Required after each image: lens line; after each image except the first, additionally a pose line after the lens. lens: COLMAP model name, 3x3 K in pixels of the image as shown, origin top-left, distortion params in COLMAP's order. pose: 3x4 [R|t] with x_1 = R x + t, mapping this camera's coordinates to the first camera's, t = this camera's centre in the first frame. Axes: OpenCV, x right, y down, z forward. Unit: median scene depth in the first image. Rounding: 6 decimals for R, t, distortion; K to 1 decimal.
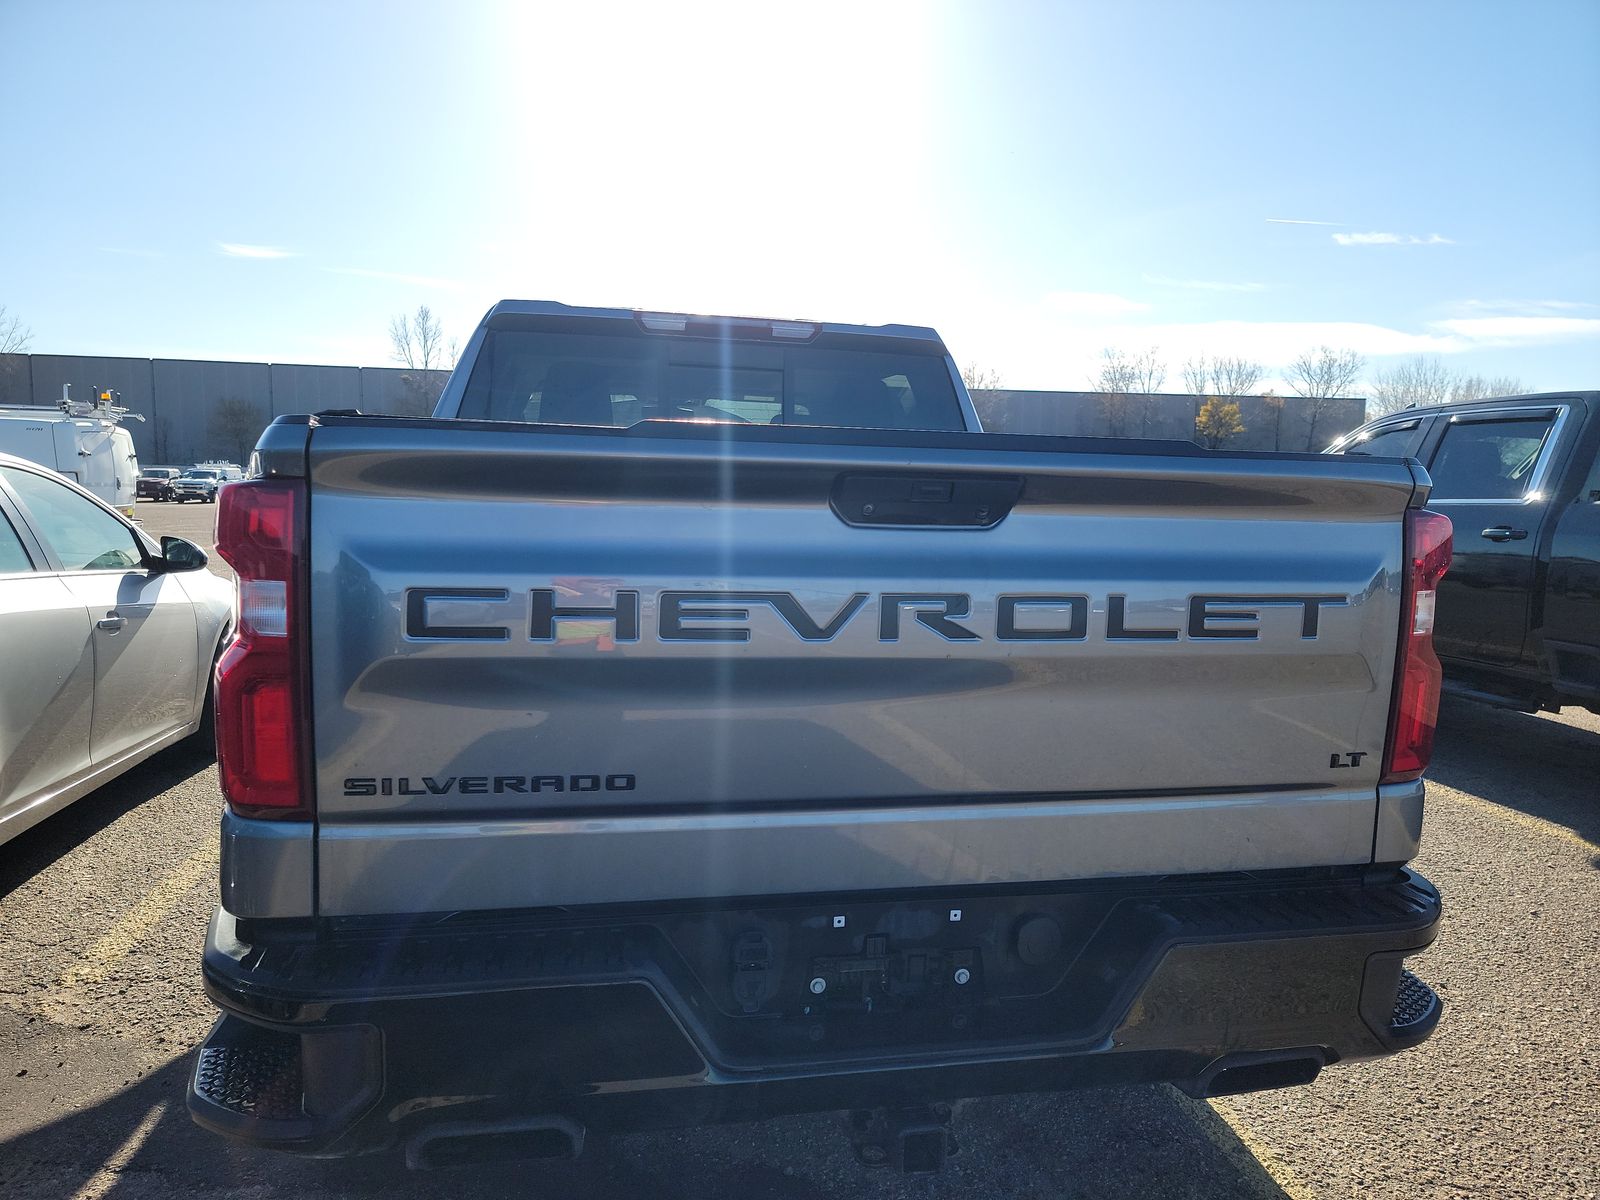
lens RADIAL K [[1084.4, 0, 800.0], [0, 1084.4, 600.0], [0, 0, 1]] dist [0.078525, -0.062744]
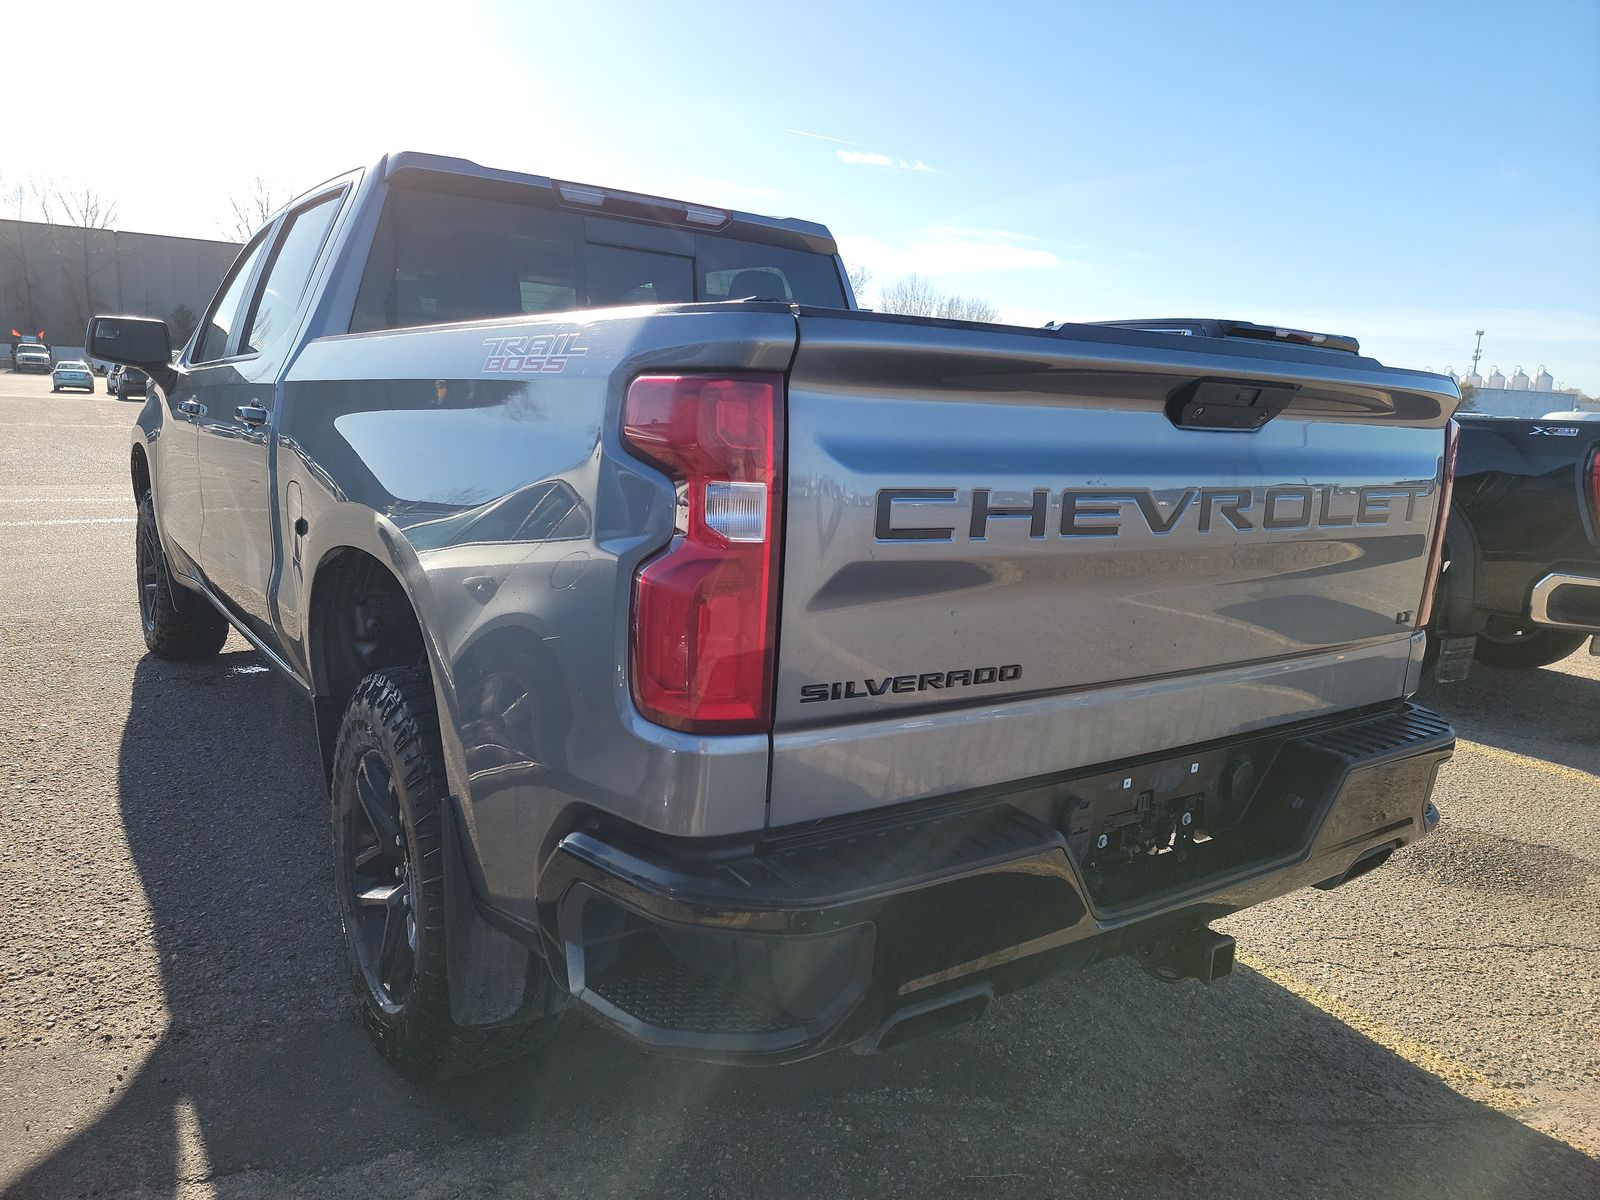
lens RADIAL K [[1110.4, 0, 791.9], [0, 1110.4, 599.5], [0, 0, 1]] dist [0.067908, -0.066908]
pose [[0.921292, -0.048347, 0.385854, -0.760298], [0.013340, 0.995587, 0.092893, -0.005936], [-0.388643, -0.080435, 0.917871, 0.096251]]
